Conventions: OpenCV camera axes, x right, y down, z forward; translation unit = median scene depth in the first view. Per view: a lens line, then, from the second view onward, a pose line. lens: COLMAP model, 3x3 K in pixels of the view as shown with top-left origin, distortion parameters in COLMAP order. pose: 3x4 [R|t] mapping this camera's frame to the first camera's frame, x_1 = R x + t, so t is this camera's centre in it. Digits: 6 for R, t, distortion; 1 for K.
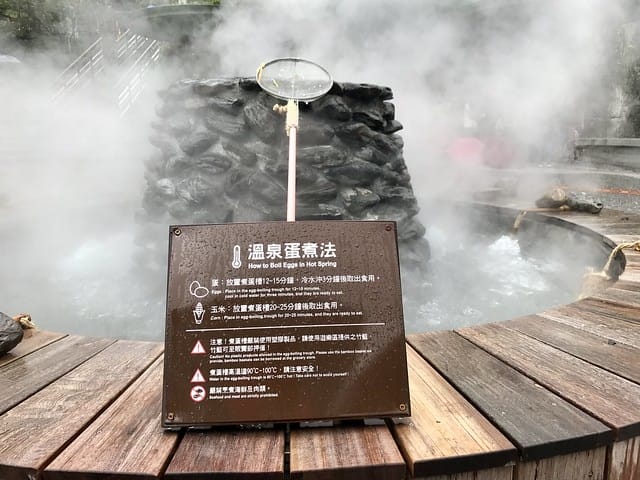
lens RADIAL K [[534.0, 0, 319.8], [0, 534.0, 241.3], [0, 0, 1]] dist [0.003911, 0.009652]
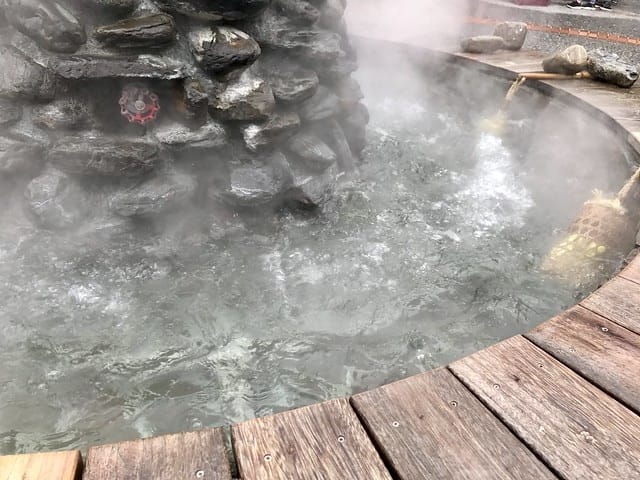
lens RADIAL K [[534.0, 0, 320.8], [0, 534.0, 238.7], [0, 0, 1]] dist [0.003911, 0.009652]
pose [[0.997269, 0.072875, 0.012027, 0.175744], [-0.073133, 0.951446, 0.299001, -0.061521], [0.010347, -0.299064, 0.954177, 0.376774]]
